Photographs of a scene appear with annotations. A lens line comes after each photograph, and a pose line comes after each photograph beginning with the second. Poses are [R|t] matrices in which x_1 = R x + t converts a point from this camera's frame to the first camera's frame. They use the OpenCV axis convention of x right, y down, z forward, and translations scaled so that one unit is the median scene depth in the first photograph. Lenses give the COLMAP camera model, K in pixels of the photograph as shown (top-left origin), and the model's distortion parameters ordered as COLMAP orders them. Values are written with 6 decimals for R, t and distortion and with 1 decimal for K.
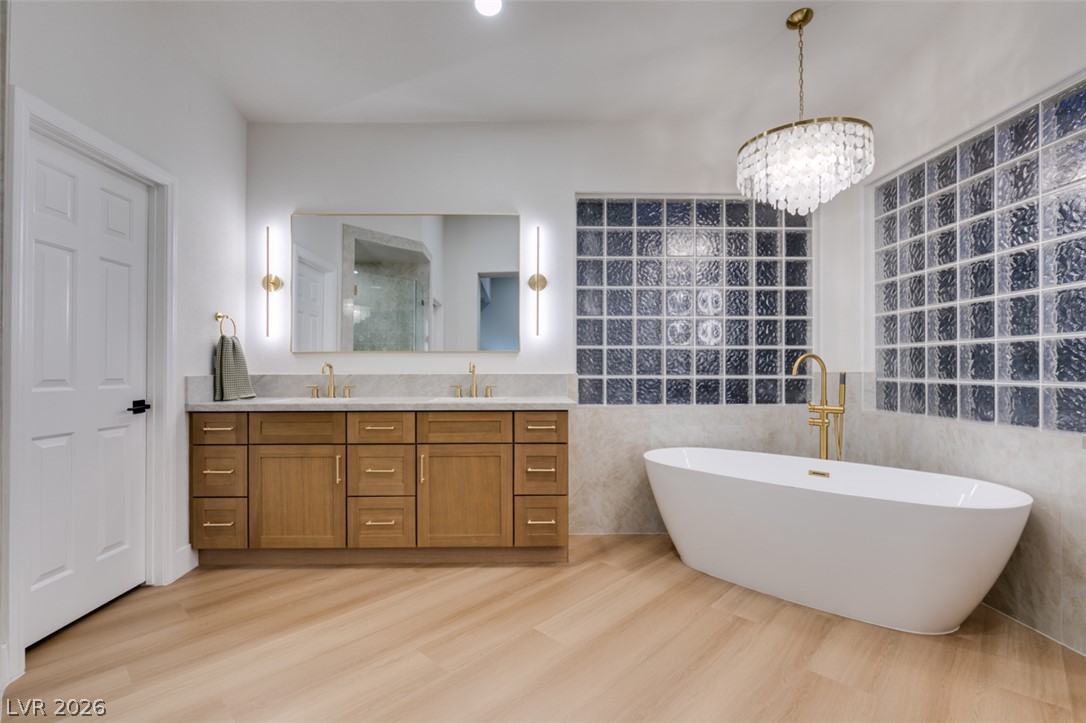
lens RADIAL K [[478.2, 0, 518.1], [0, 478.2, 368.4], [0, 0, 1]] dist [-0.000227, -0.001101]
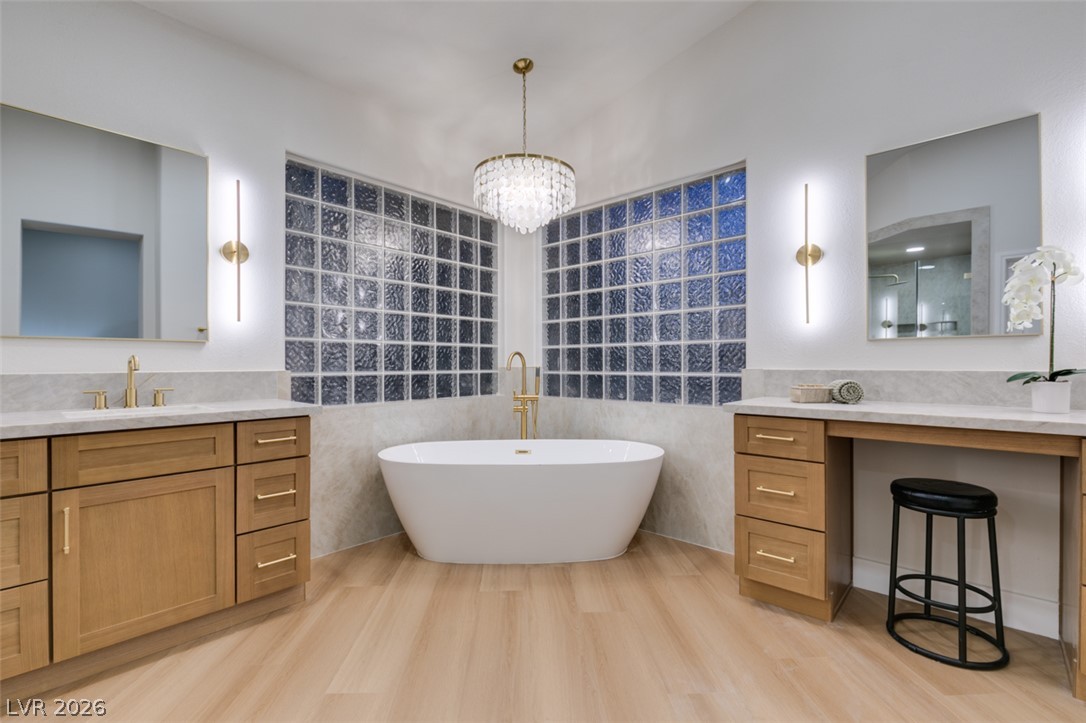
lens RADIAL K [[478.2, 0, 539.7], [0, 478.2, 363.0], [0, 0, 1]] dist [-0.000227, -0.001101]
pose [[0.695142, -0.000473, 0.718873, -0.212752], [0.001331, 0.999999, -0.000629, -0.001335], [-0.718871, 0.001394, 0.695142, 0.144071]]
